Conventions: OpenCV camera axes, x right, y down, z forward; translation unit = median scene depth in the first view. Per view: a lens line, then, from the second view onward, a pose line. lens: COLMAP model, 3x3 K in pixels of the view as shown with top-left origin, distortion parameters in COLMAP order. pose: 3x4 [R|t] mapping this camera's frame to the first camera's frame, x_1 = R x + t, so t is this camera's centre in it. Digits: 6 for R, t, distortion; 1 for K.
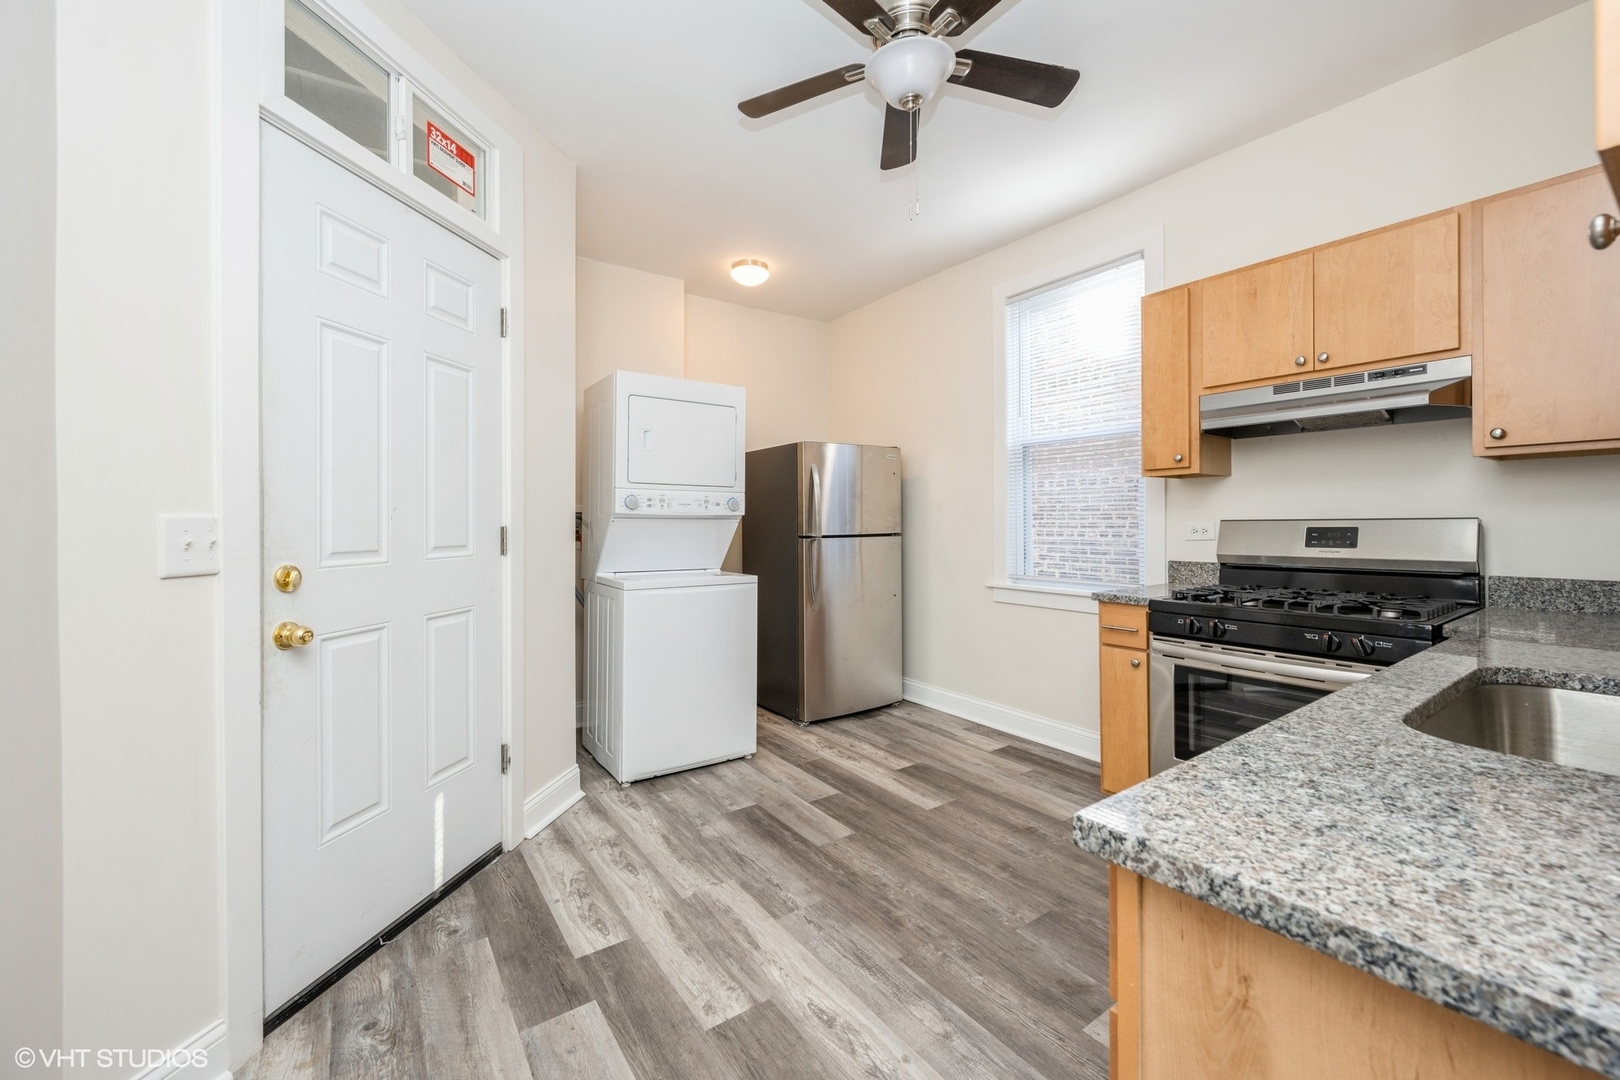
lens RADIAL K [[646.4, 0, 814.7], [0, 646.4, 510.8], [0, 0, 1]] dist [-0.002093, 0.000478]
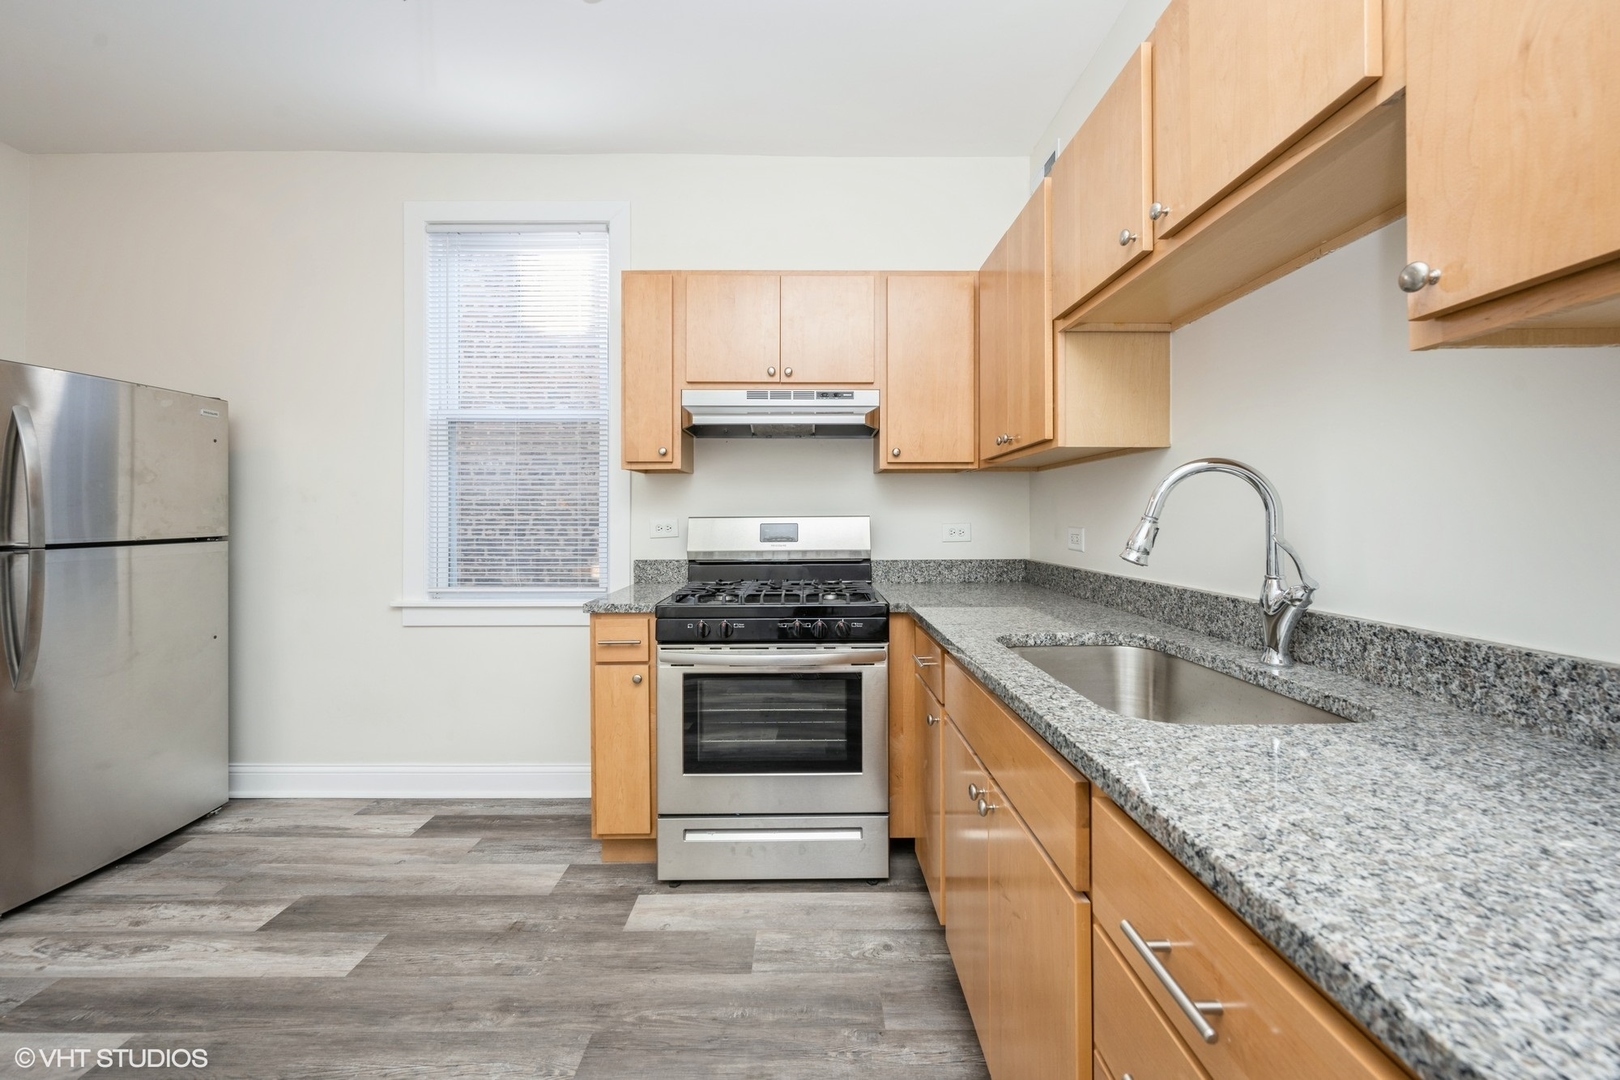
lens RADIAL K [[646.4, 0, 814.7], [0, 646.4, 510.8], [0, 0, 1]] dist [-0.002093, 0.000478]
pose [[0.576111, 0.009771, 0.817313, -0.082283], [-0.015375, 0.999881, -0.001115, 0.002581], [-0.817227, -0.011924, 0.576193, 0.274976]]
